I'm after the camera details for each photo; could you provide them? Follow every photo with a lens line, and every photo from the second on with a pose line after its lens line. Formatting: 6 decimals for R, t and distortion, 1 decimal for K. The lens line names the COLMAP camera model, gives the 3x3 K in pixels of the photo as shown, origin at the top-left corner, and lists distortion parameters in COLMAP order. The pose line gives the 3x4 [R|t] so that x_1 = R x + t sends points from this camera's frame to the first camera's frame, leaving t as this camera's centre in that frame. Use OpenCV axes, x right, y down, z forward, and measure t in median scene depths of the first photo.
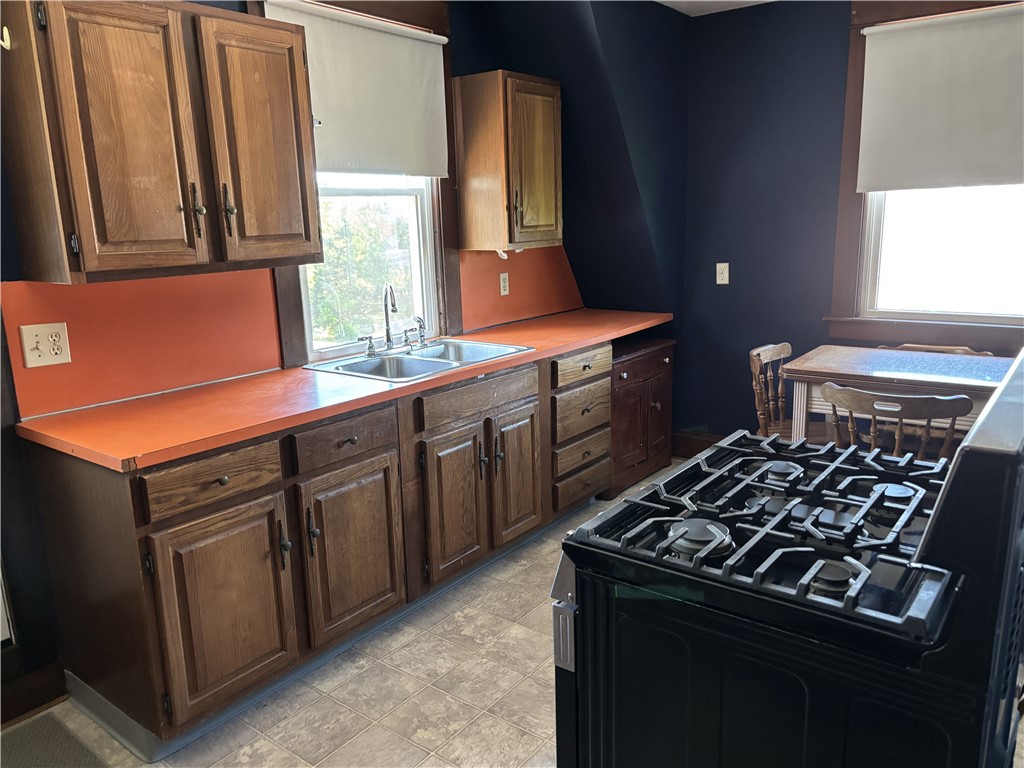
lens RADIAL K [[774.7, 0, 509.9], [0, 774.7, 386.8], [0, 0, 1]] dist [0.012307, 0.000335]
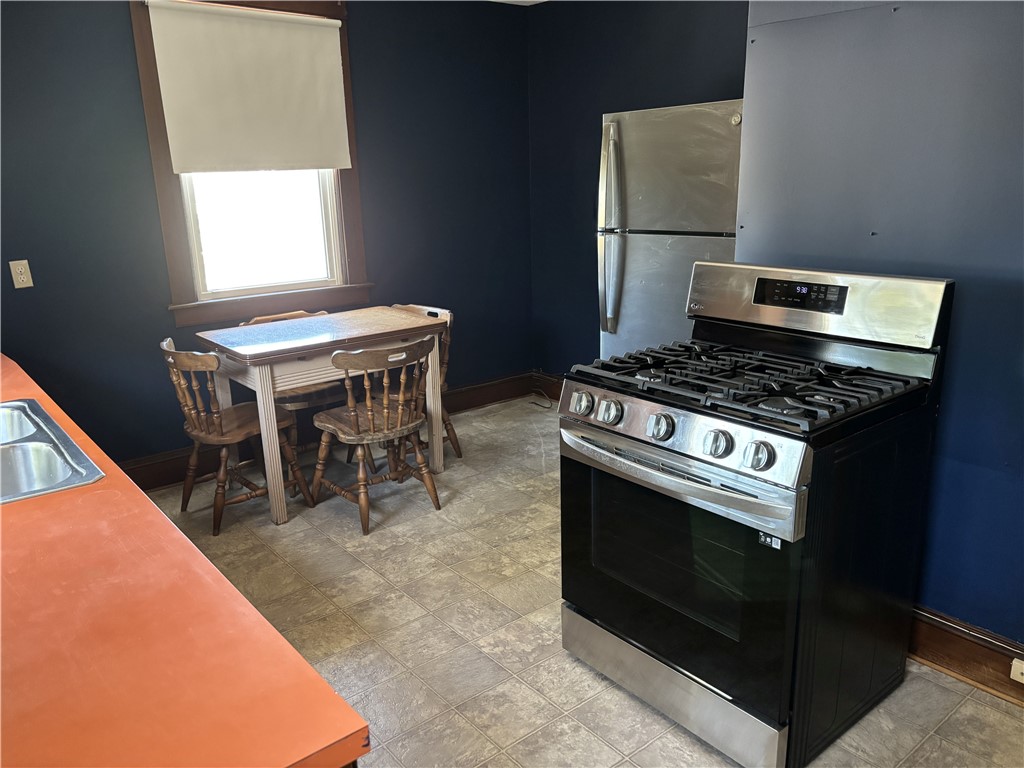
lens RADIAL K [[774.7, 0, 510.7], [0, 774.7, 382.6], [0, 0, 1]] dist [0.012307, 0.000335]
pose [[0.223084, -0.227206, 0.947951, -0.429895], [0.229732, 0.957320, 0.175388, -0.075056], [-0.947342, 0.178648, 0.265759, 0.395537]]
